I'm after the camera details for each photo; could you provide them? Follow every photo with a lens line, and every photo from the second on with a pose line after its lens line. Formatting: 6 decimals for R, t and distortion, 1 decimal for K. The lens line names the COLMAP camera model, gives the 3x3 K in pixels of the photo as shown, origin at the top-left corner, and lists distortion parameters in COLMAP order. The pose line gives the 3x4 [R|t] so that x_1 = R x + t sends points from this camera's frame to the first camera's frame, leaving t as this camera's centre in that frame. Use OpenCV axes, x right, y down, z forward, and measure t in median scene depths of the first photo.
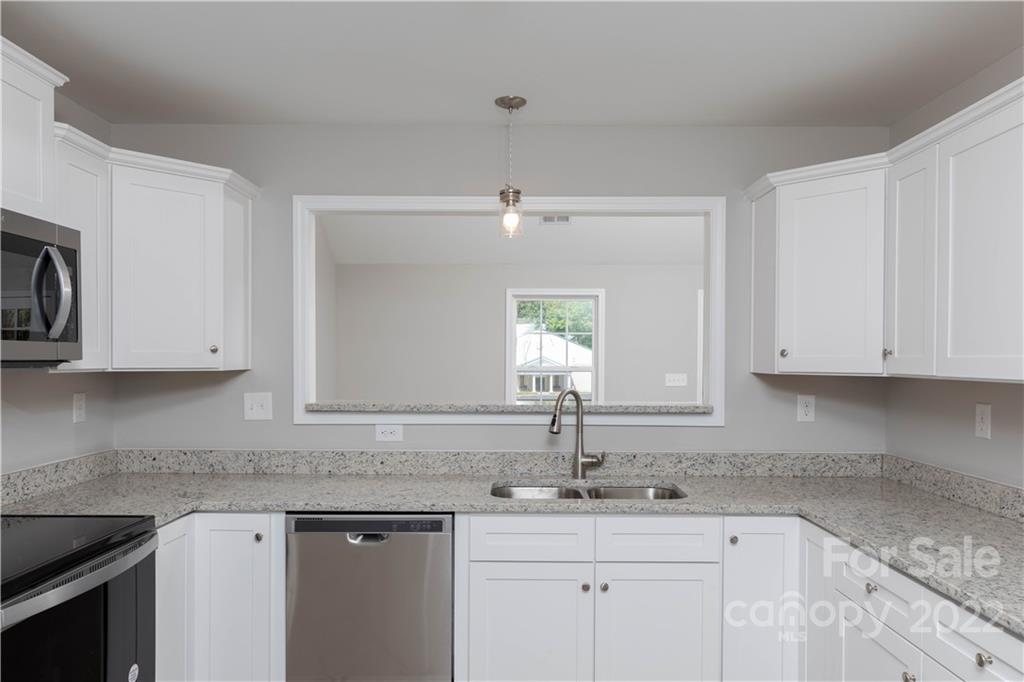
lens RADIAL K [[715.3, 0, 506.7], [0, 715.3, 371.6], [0, 0, 1]] dist [0.005374, 0.015458]
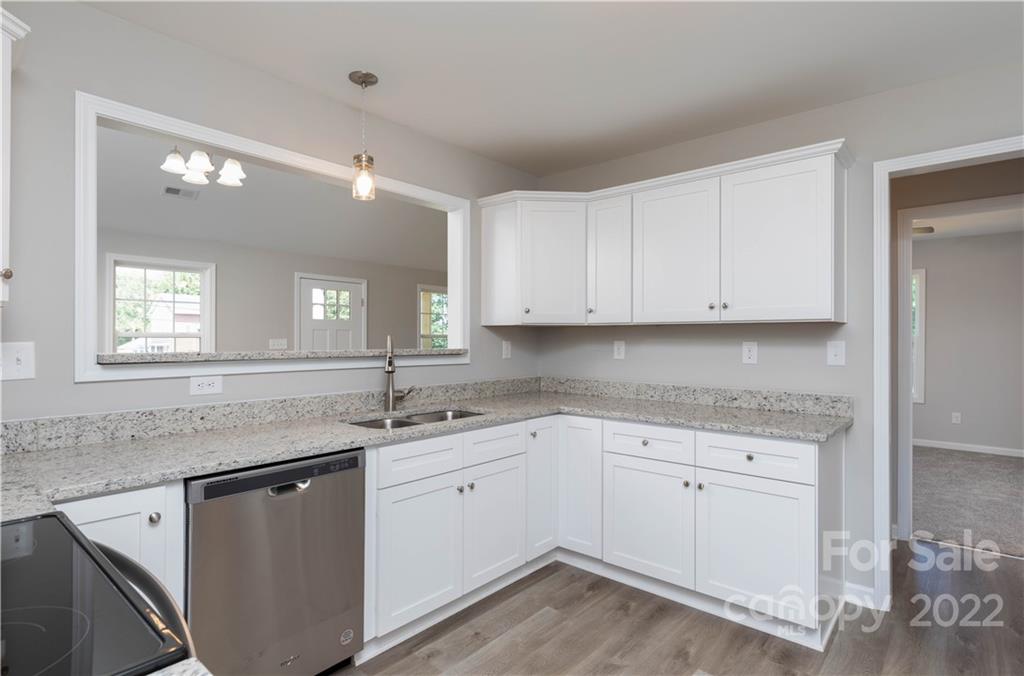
lens RADIAL K [[530.9, 0, 509.5], [0, 530.9, 337.0], [0, 0, 1]] dist [0.007312, -0.000906]
pose [[0.652199, -0.000264, 0.758048, -0.475645], [0.013868, 0.999837, -0.011583, 0.041567], [-0.757921, 0.018067, 0.652096, 0.290211]]
